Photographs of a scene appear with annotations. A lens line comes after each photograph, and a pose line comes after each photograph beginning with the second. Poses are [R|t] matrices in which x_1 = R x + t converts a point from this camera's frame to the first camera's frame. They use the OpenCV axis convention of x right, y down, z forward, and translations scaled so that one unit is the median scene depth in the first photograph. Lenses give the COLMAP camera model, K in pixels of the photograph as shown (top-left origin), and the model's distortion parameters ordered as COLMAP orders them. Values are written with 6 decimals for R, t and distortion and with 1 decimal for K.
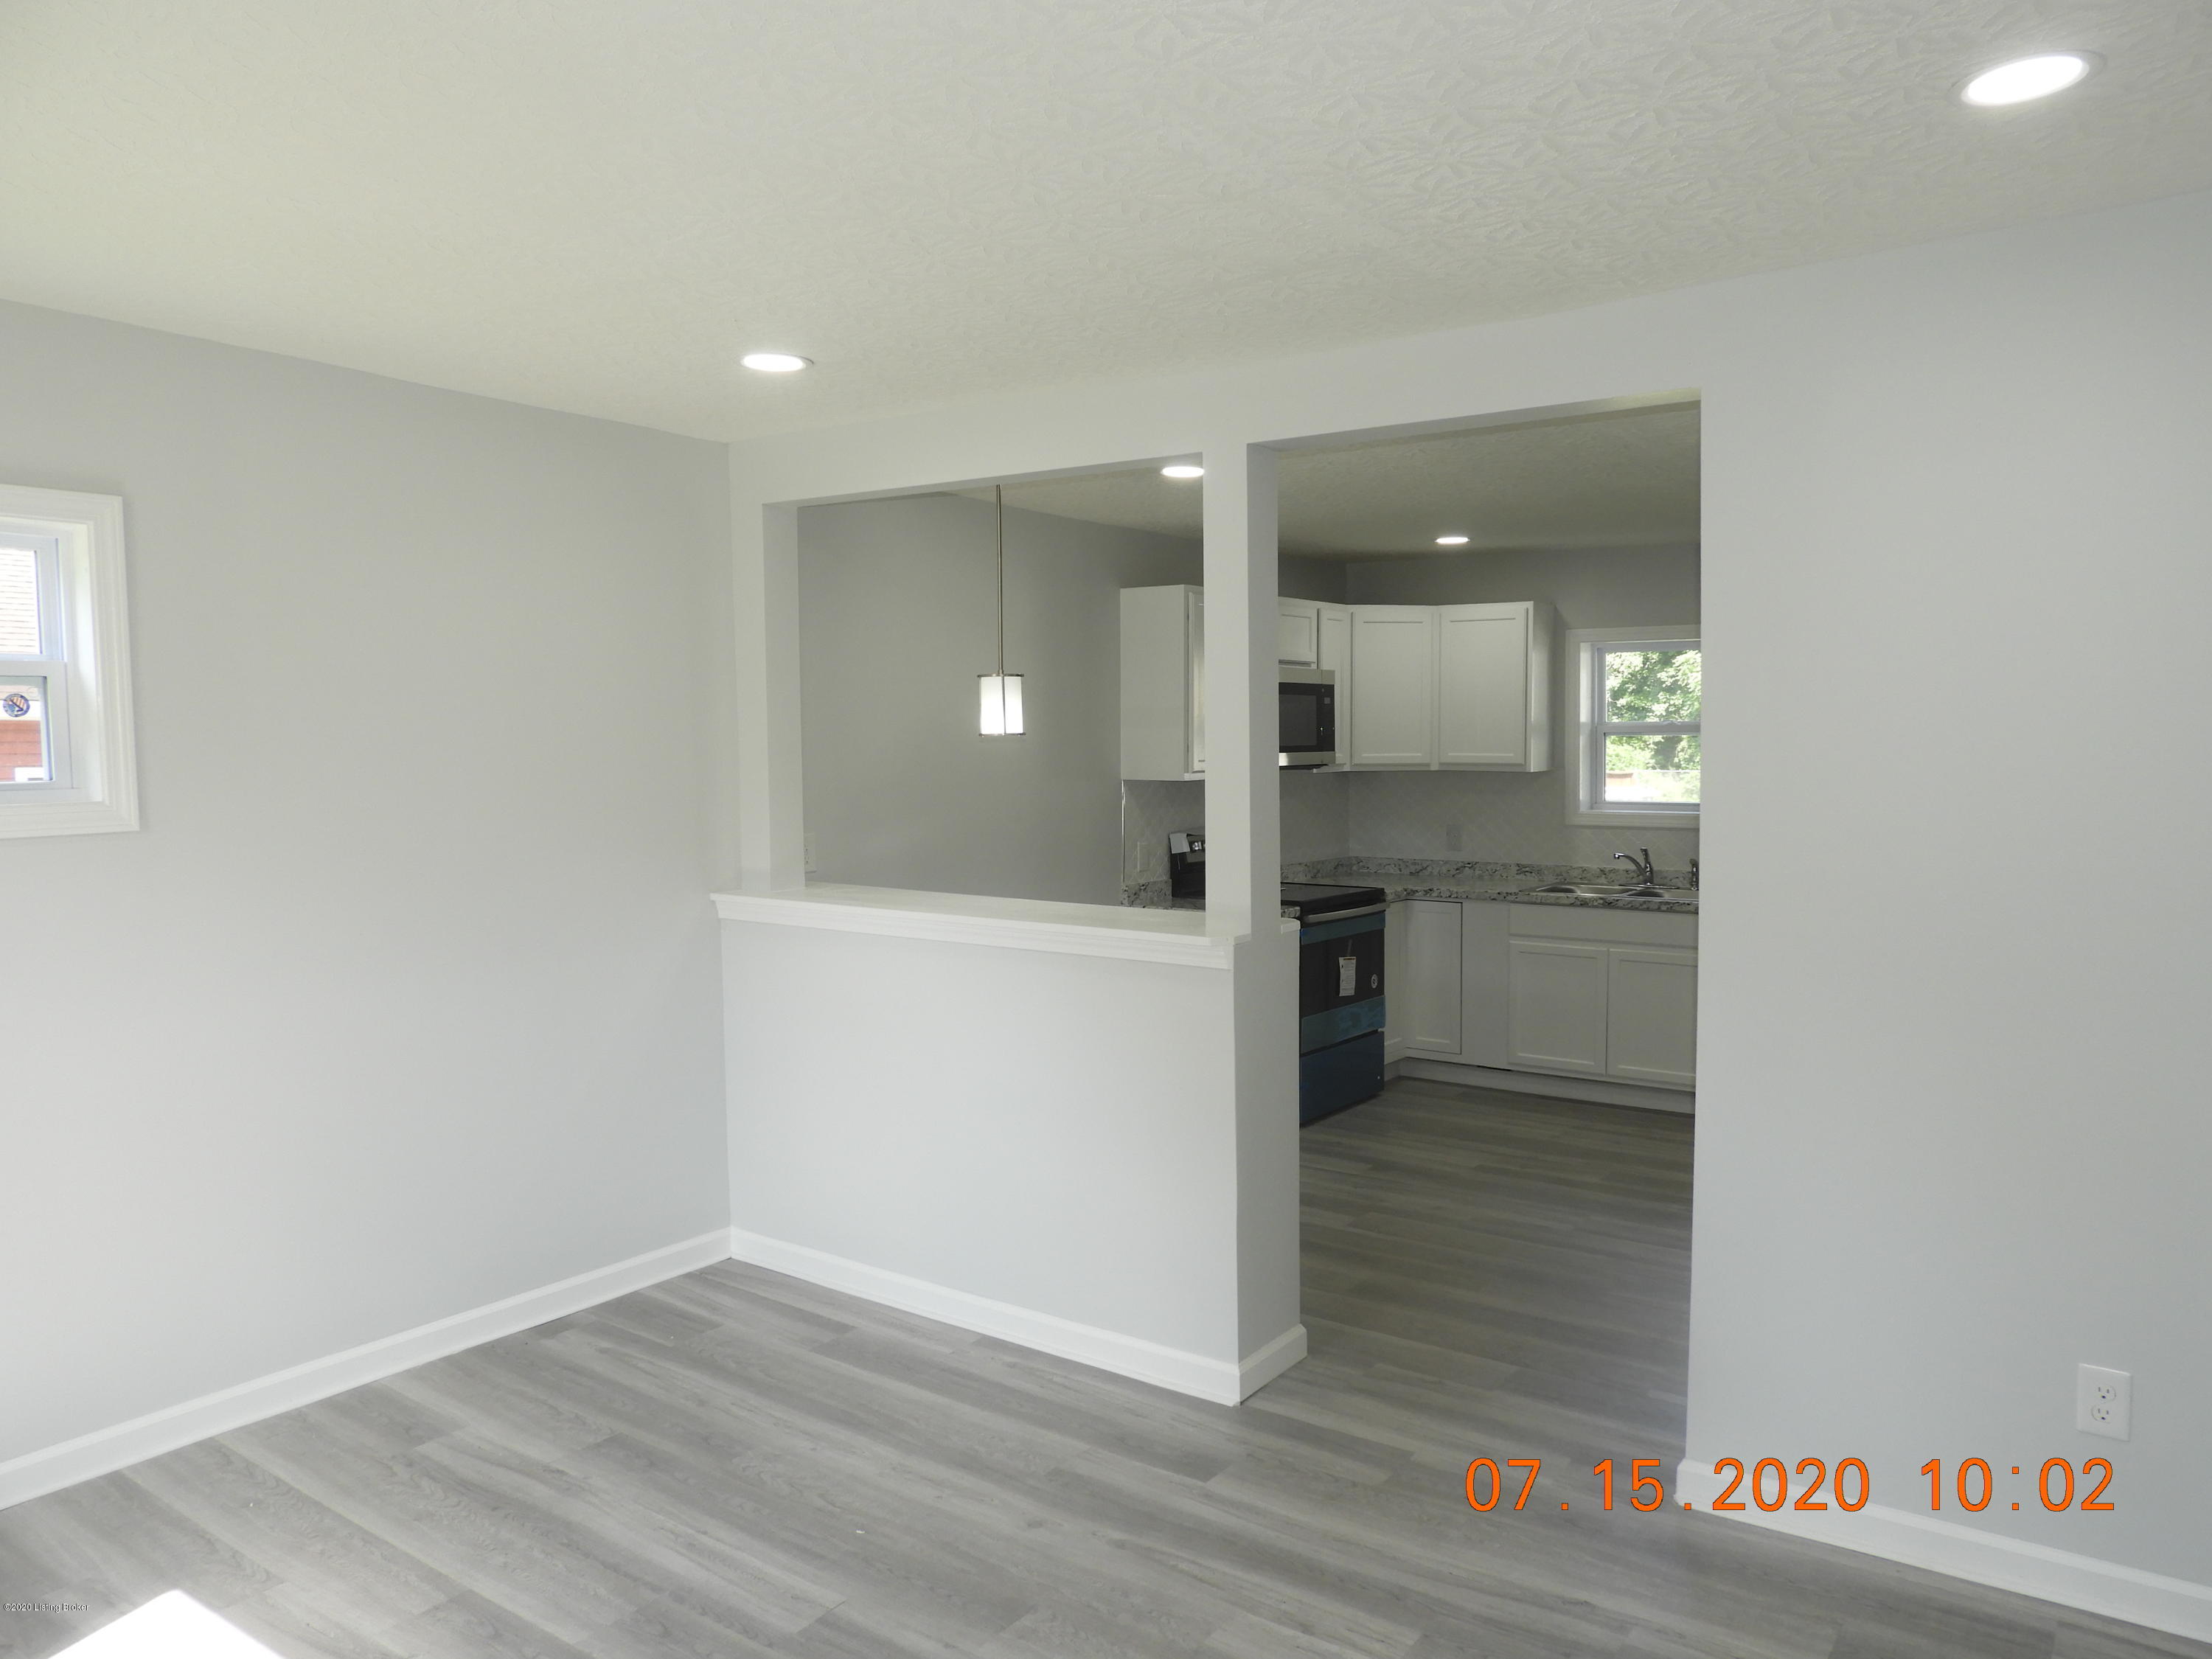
lens RADIAL K [[1568.8, 0, 1107.3], [0, 1568.8, 832.2], [0, 0, 1]] dist [0.007502, -0.003698]
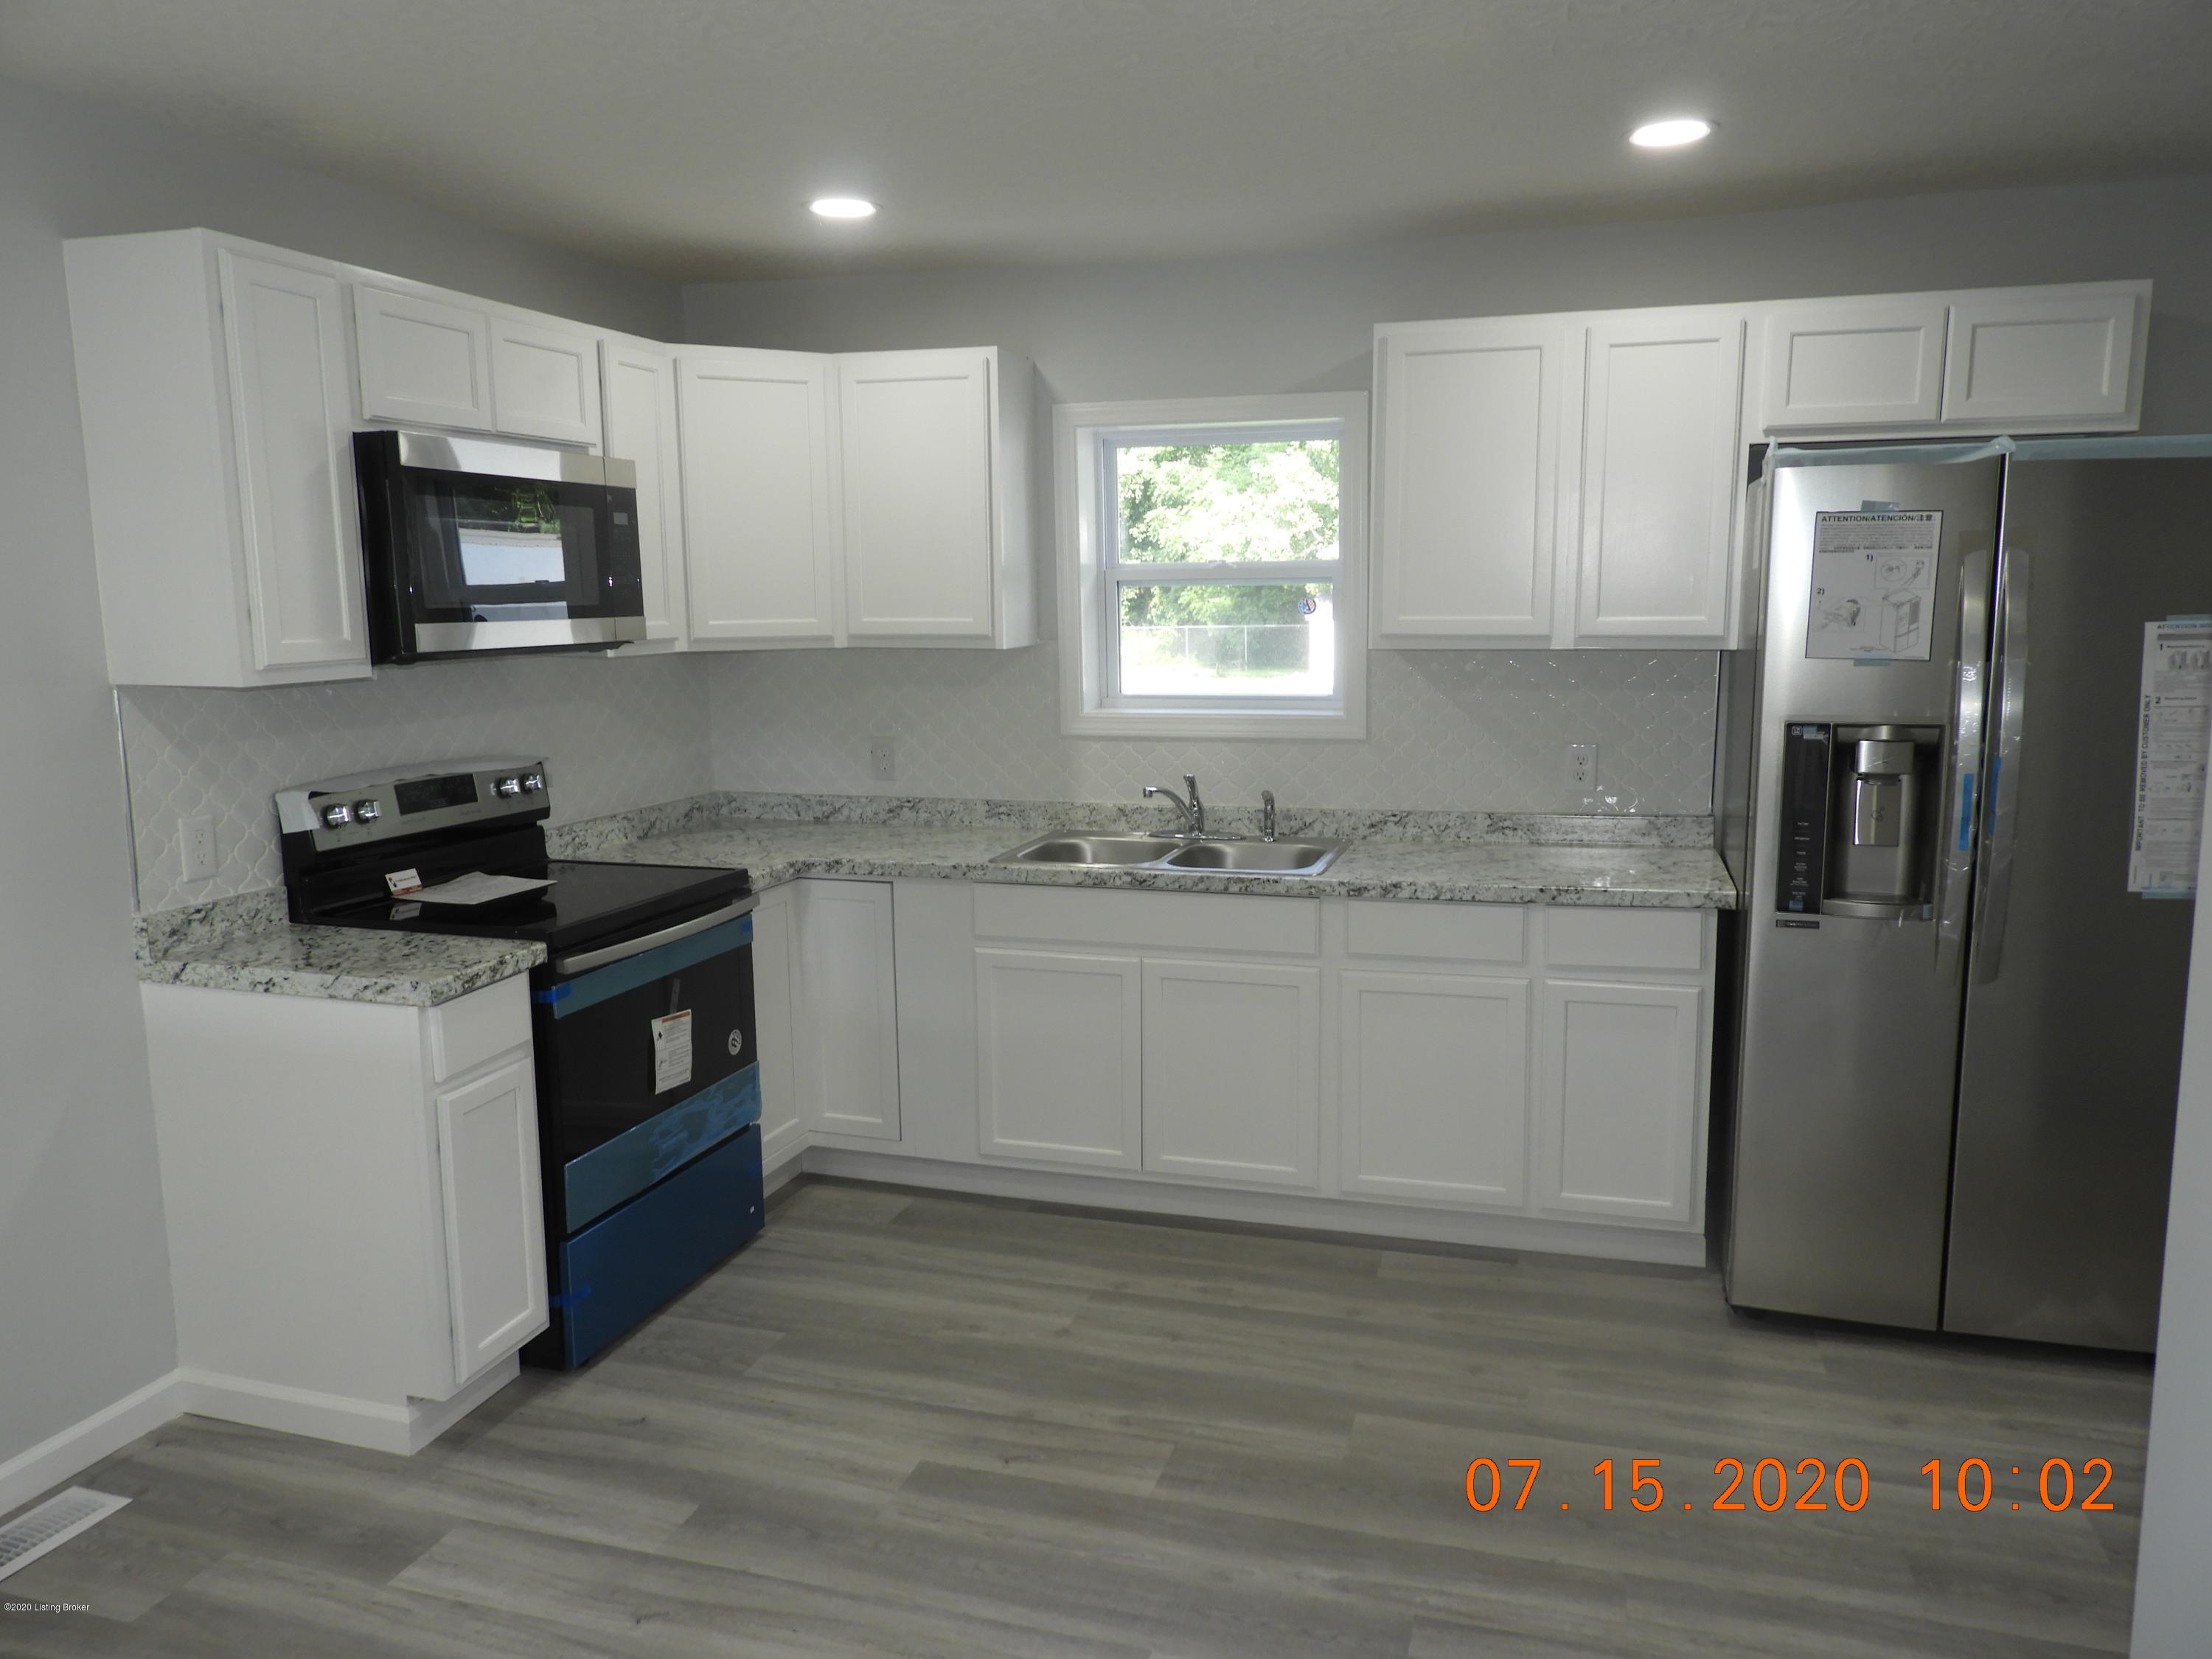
lens RADIAL K [[1568.8, 0, 1110.8], [0, 1568.8, 830.3], [0, 0, 1]] dist [0.007502, -0.003698]
pose [[0.947130, -0.051362, 0.316713, 0.121875], [0.023148, 0.995470, 0.092214, -0.024546], [-0.320014, -0.080008, 0.944028, 0.439378]]
